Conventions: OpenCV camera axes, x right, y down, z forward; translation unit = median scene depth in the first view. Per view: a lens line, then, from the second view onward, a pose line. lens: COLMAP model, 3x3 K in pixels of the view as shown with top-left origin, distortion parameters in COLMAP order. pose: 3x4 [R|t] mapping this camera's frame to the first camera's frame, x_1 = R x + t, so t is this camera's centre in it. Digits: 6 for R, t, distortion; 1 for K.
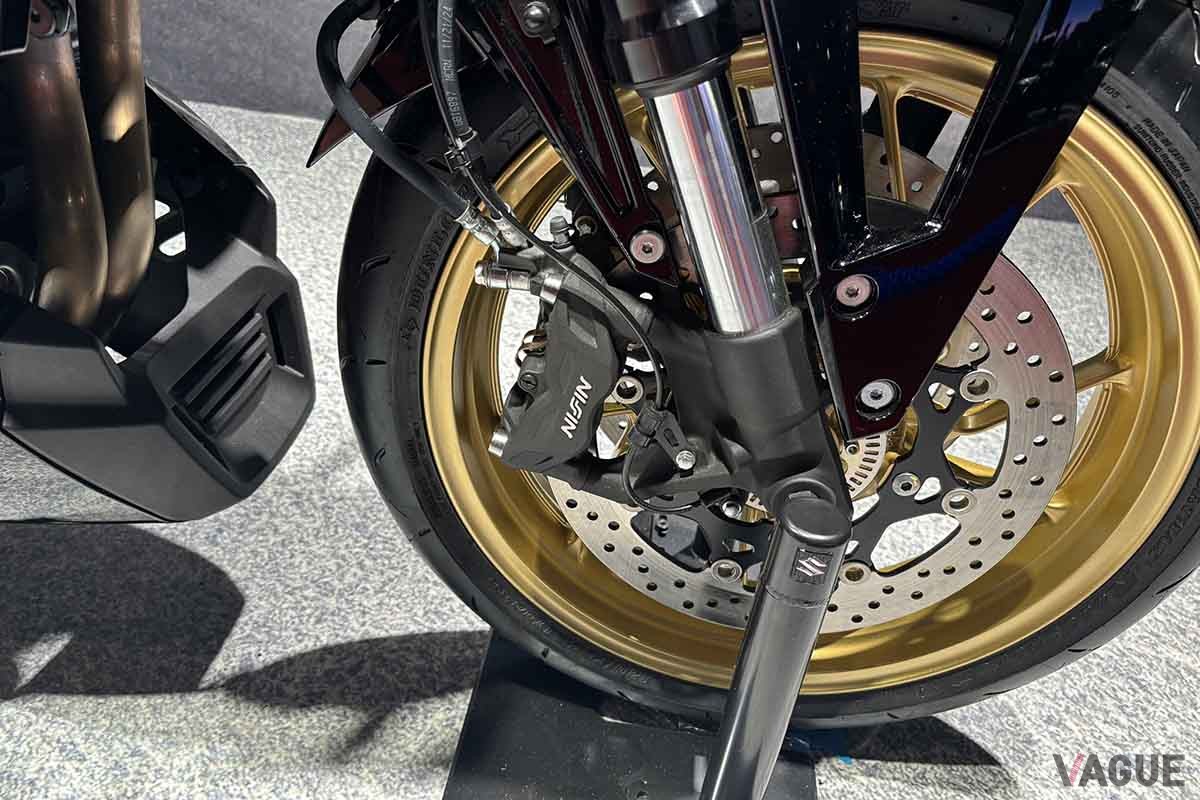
lens RADIAL K [[889.0, 0, 597.0], [0, 889.0, 413.5], [0, 0, 1]] dist [0.026544, -0.003721]
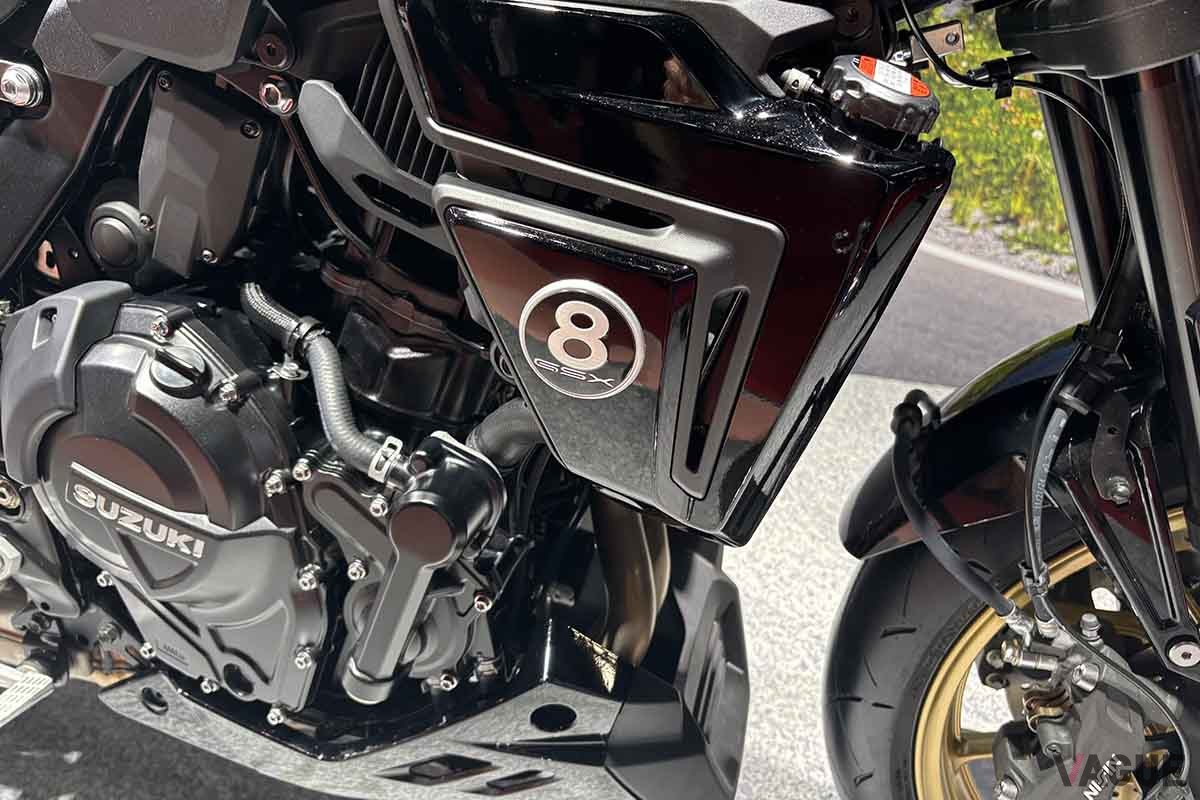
lens RADIAL K [[912.9, 0, 600.0], [0, 912.9, 400.0], [0, 0, 1]] dist [0.025644, -0.007653]
pose [[0.992495, 0.008842, -0.121967, -0.474652], [-0.027006, 0.988605, -0.148089, -0.266299], [0.119268, 0.150272, 0.981424, -0.281723]]
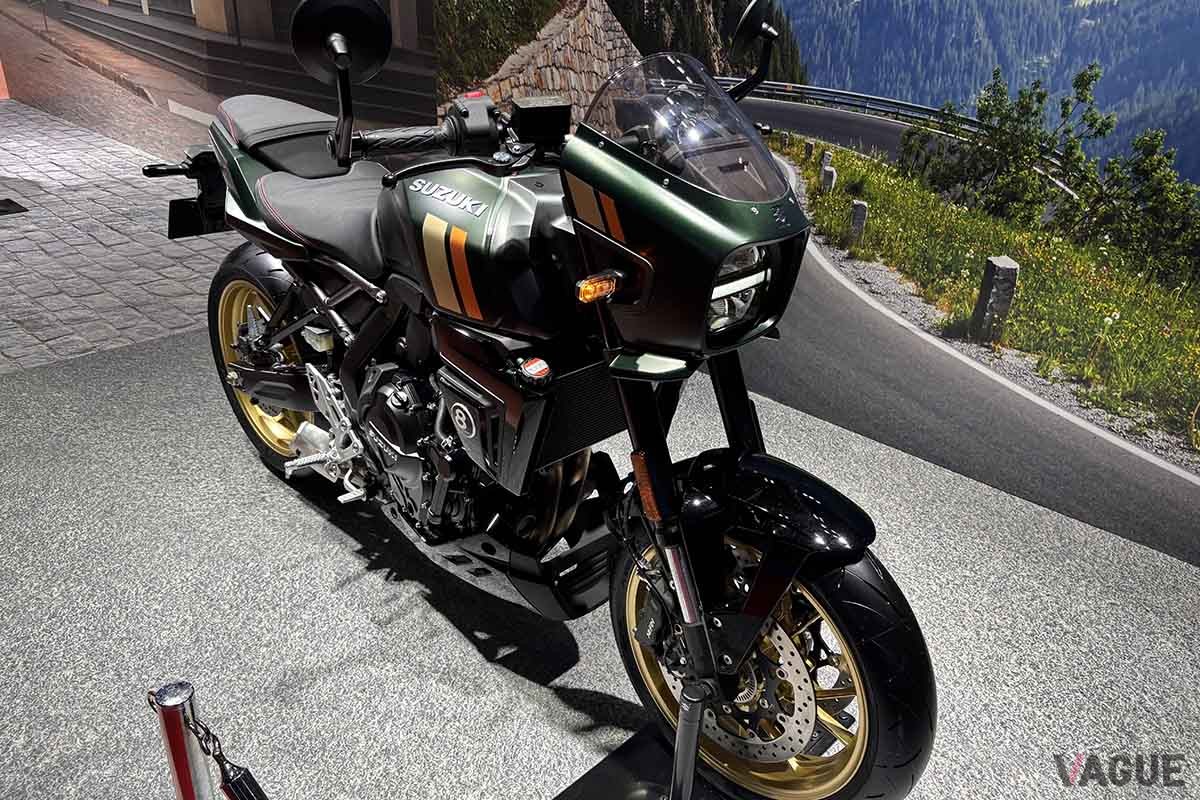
lens RADIAL K [[915.7, 0, 602.1], [0, 915.7, 423.5], [0, 0, 1]] dist [0.030625, 0.002234]
pose [[0.799632, 0.220051, -0.558718, 1.229841], [-0.295216, 0.954290, -0.046664, -0.413012], [0.522911, 0.202256, 0.828044, -1.541975]]
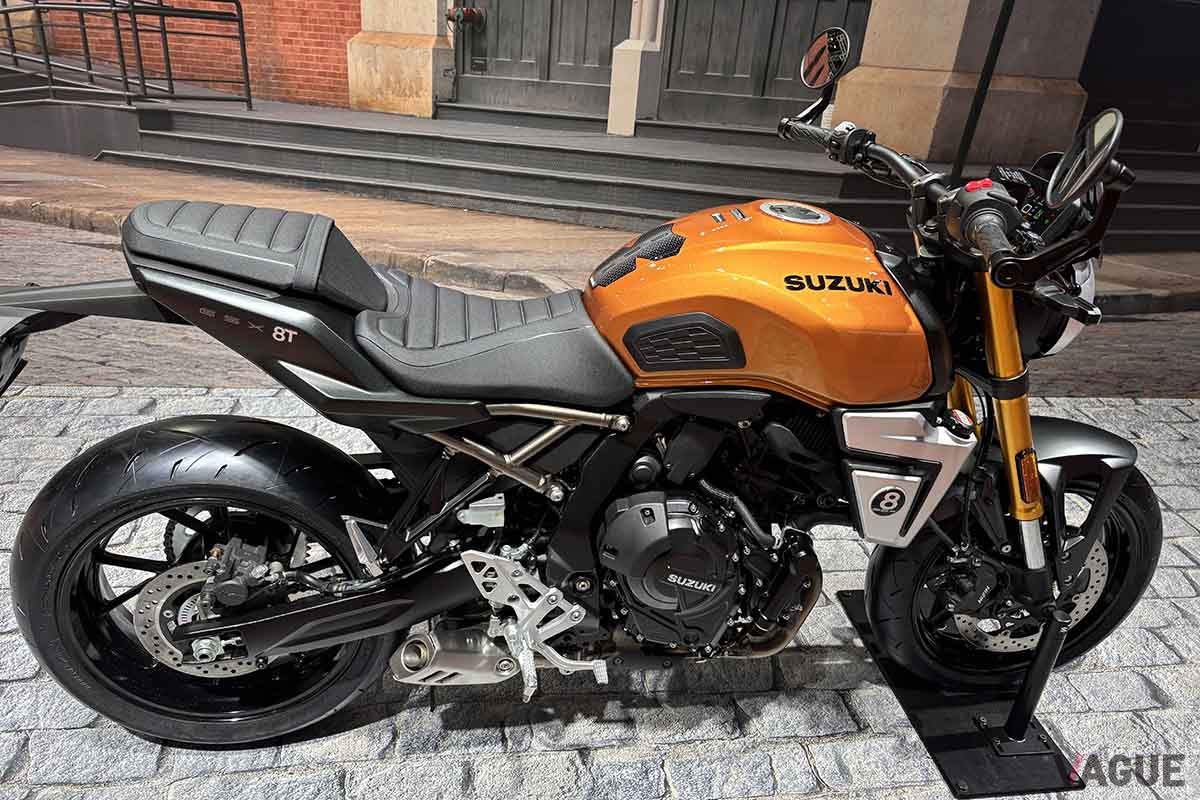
lens RADIAL K [[889.0, 0, 597.0], [0, 889.0, 413.5], [0, 0, 1]] dist [0.026544, -0.003721]
pose [[0.958317, -0.141275, 0.248334, -1.942927], [0.154529, 0.987382, -0.034612, -0.707712], [-0.240310, 0.071544, 0.968056, -1.778680]]
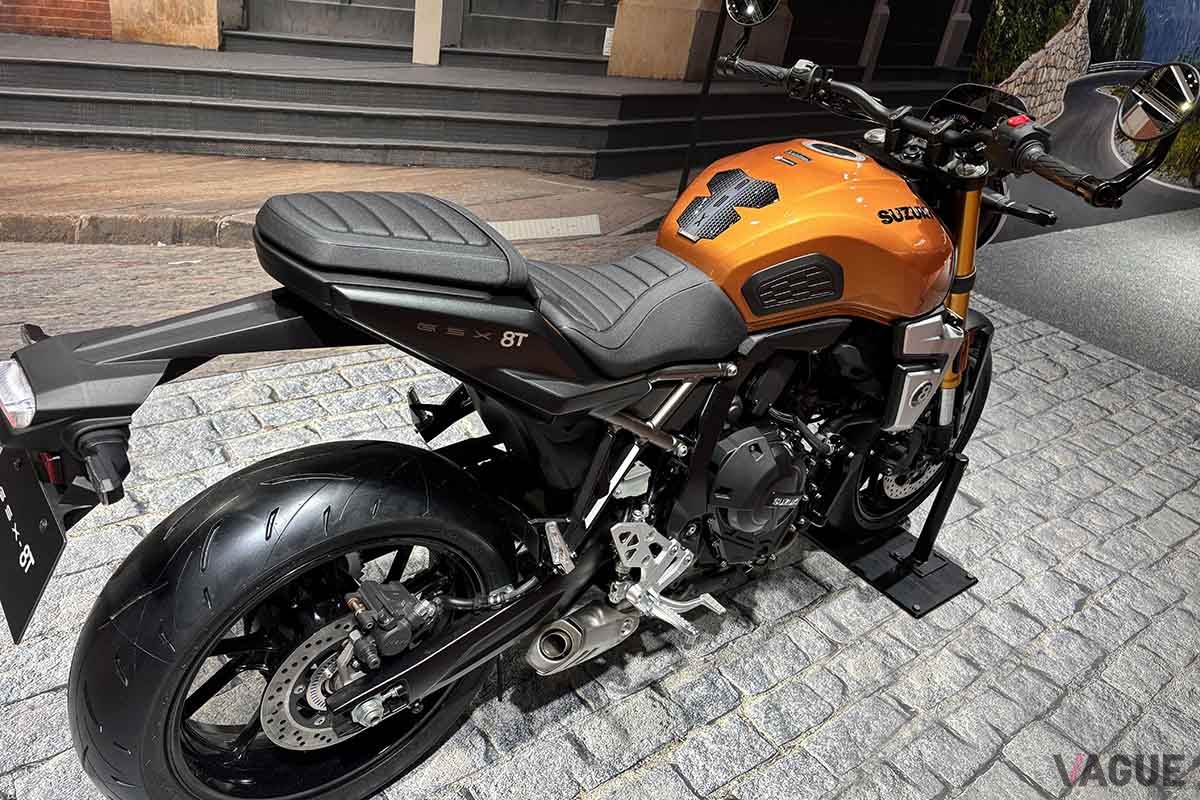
lens RADIAL K [[893.9, 0, 596.1], [0, 893.9, 410.3], [0, 0, 1]] dist [0.035237, -0.006984]
pose [[0.701405, -0.340995, 0.625902, -3.207487], [0.307572, 0.936970, 0.165792, -1.195376], [-0.642986, 0.076222, 0.762076, -1.112013]]
